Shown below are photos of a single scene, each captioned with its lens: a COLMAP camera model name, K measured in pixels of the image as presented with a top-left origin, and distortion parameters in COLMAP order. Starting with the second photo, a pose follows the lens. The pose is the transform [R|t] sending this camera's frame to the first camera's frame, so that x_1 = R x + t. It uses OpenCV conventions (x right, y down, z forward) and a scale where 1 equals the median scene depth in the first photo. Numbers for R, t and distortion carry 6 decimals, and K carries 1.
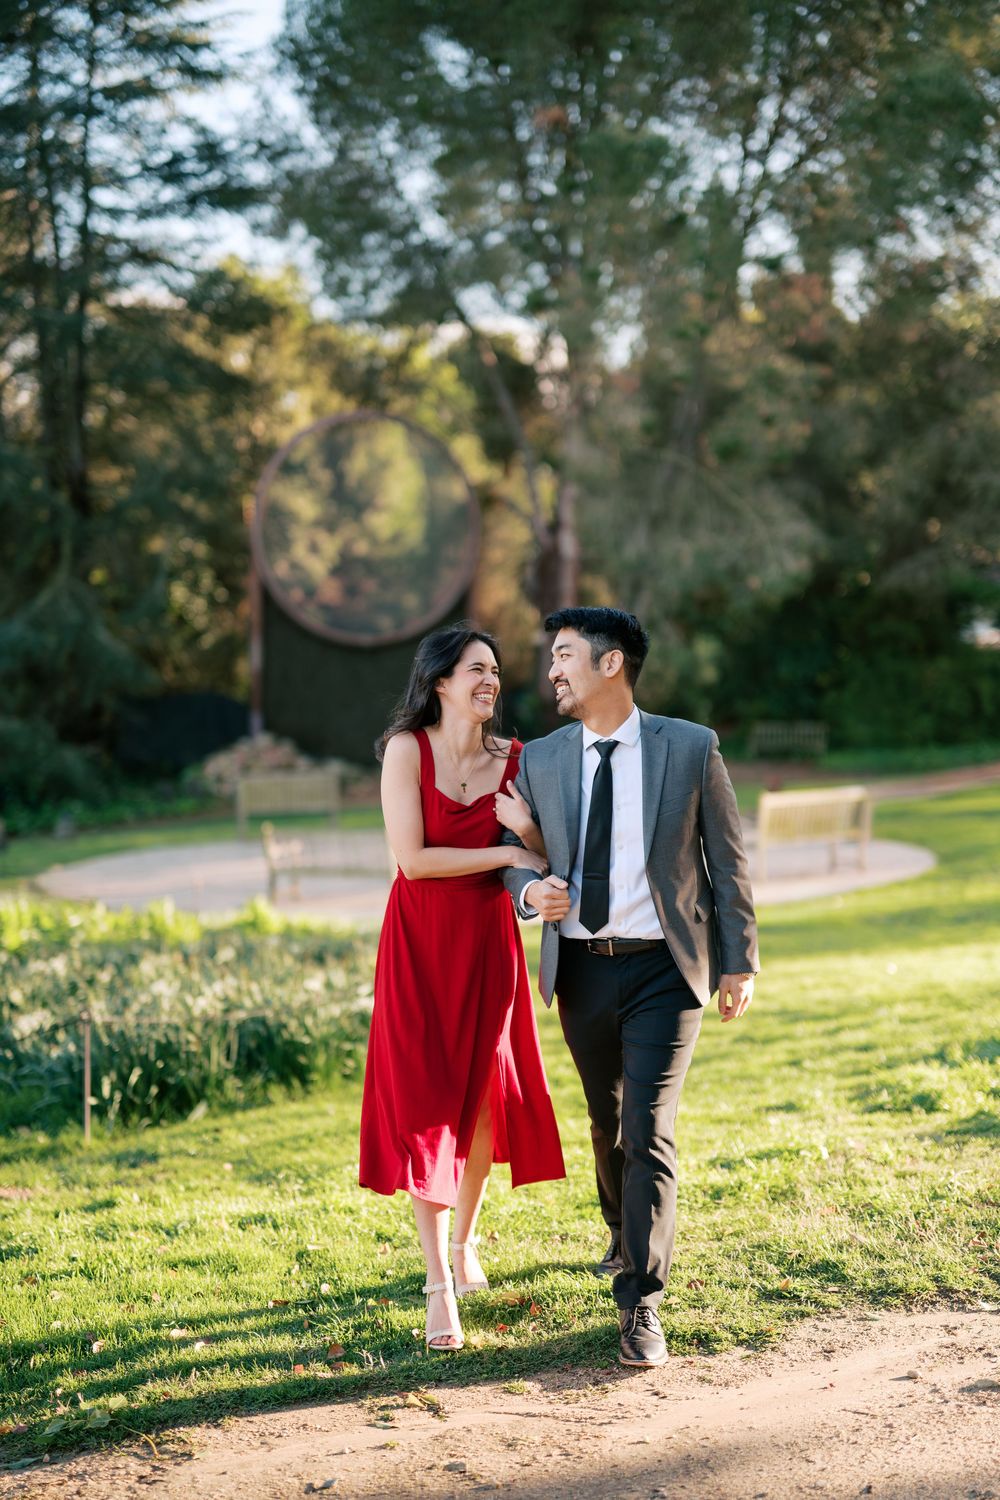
lens RADIAL K [[2108.6, 0, 500.0], [0, 2108.6, 750.0], [0, 0, 1]] dist [-0.017956, -0.073614]
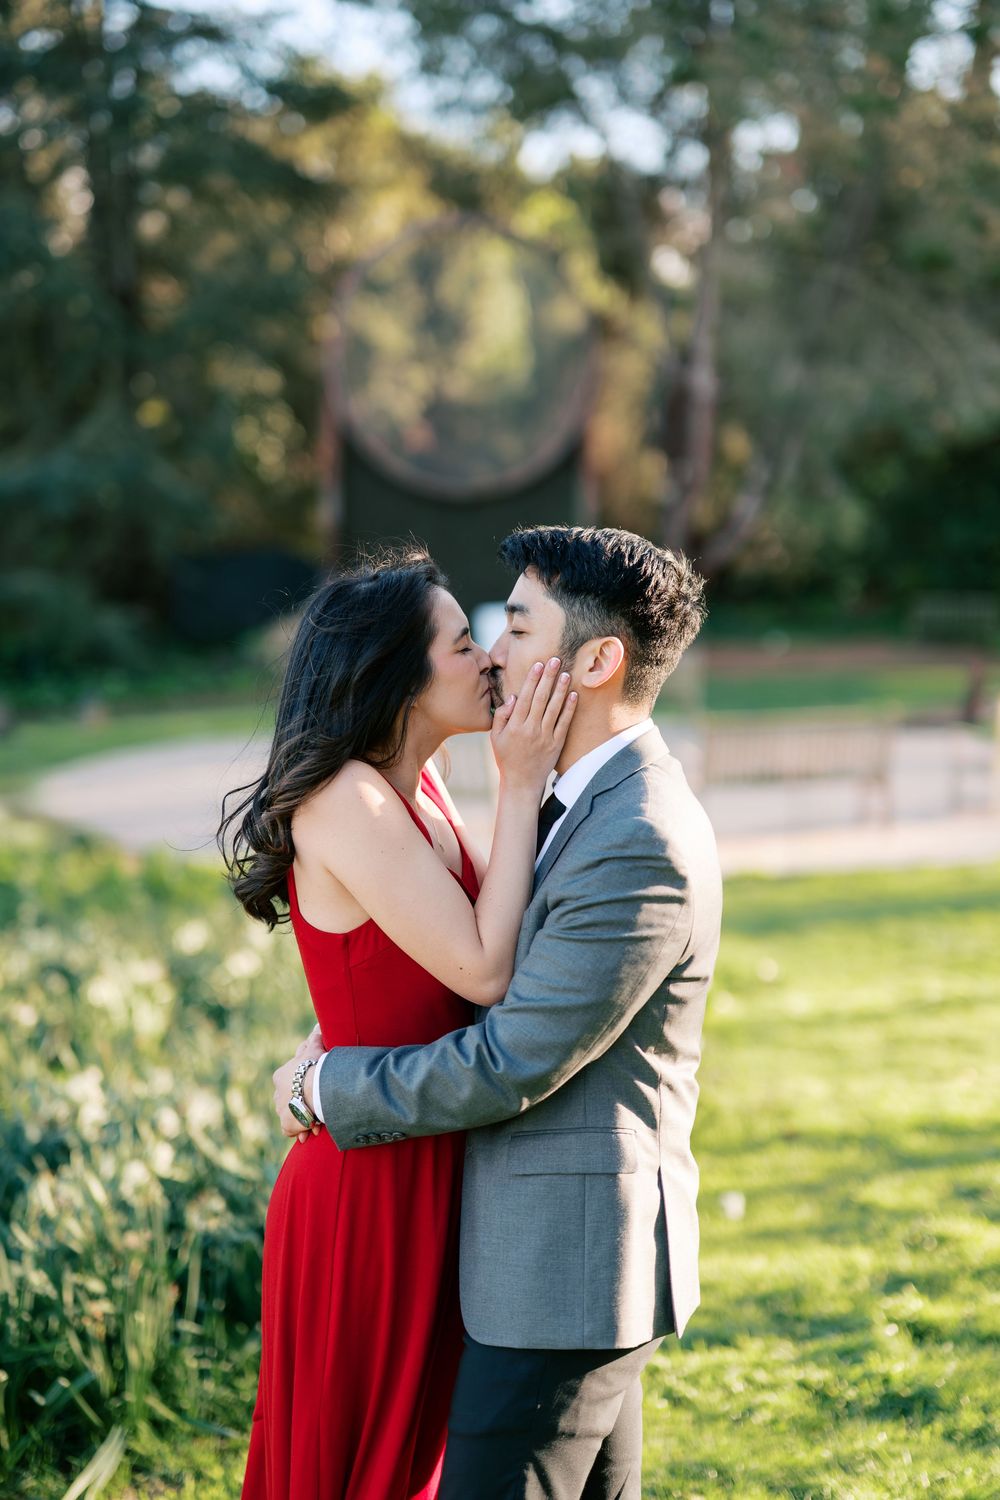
lens RADIAL K [[2170.8, 0, 500.0], [0, 2170.8, 750.0], [0, 0, 1]] dist [-0.019033, -0.049724]
pose [[0.998921, 0.023331, -0.040154, -0.008930], [-0.020811, 0.997854, 0.062080, -0.001548], [0.041516, -0.061177, 0.997263, 0.112696]]
